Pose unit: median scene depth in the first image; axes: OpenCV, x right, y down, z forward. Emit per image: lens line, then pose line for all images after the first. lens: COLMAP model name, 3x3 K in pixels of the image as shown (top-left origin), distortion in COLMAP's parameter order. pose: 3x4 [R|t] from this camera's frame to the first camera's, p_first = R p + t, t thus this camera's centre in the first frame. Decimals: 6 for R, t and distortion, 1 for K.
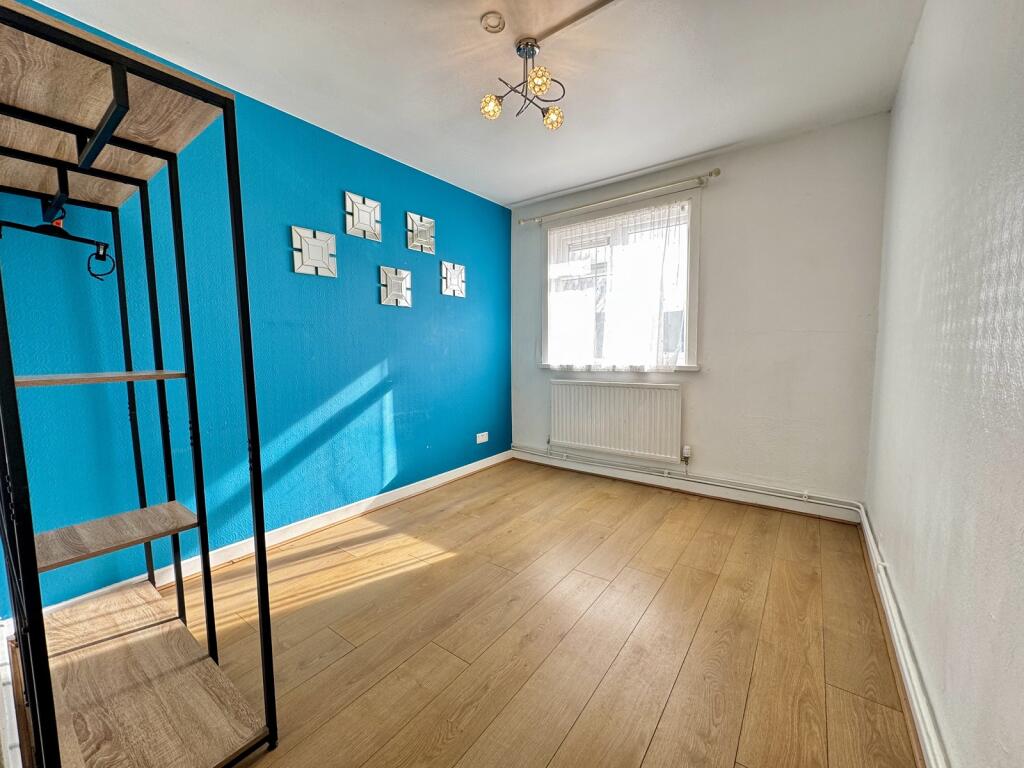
lens RADIAL K [[409.2, 0, 510.9], [0, 409.2, 385.8], [0, 0, 1]] dist [-0.000110, 0.000172]
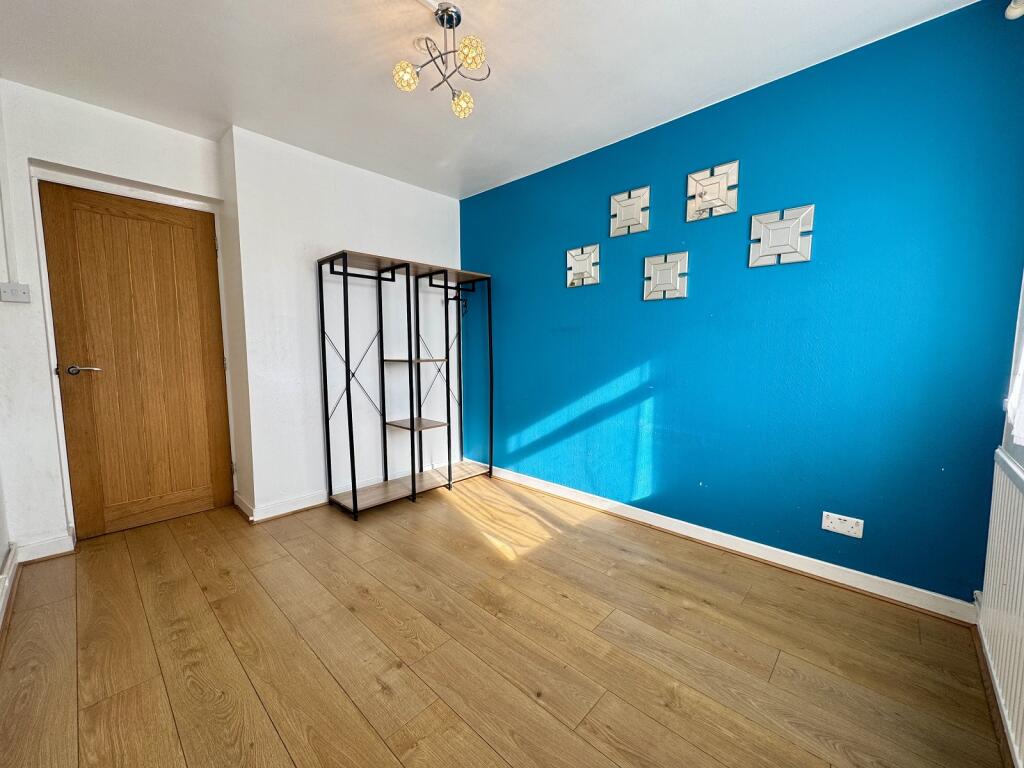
lens RADIAL K [[409.2, 0, 514.5], [0, 409.2, 381.6], [0, 0, 1]] dist [-0.000110, 0.000172]
pose [[-0.110751, 0.091540, -0.989624, 0.611711], [-0.091711, 0.990559, 0.101890, -0.086505], [0.989608, 0.102044, -0.101310, 0.813108]]
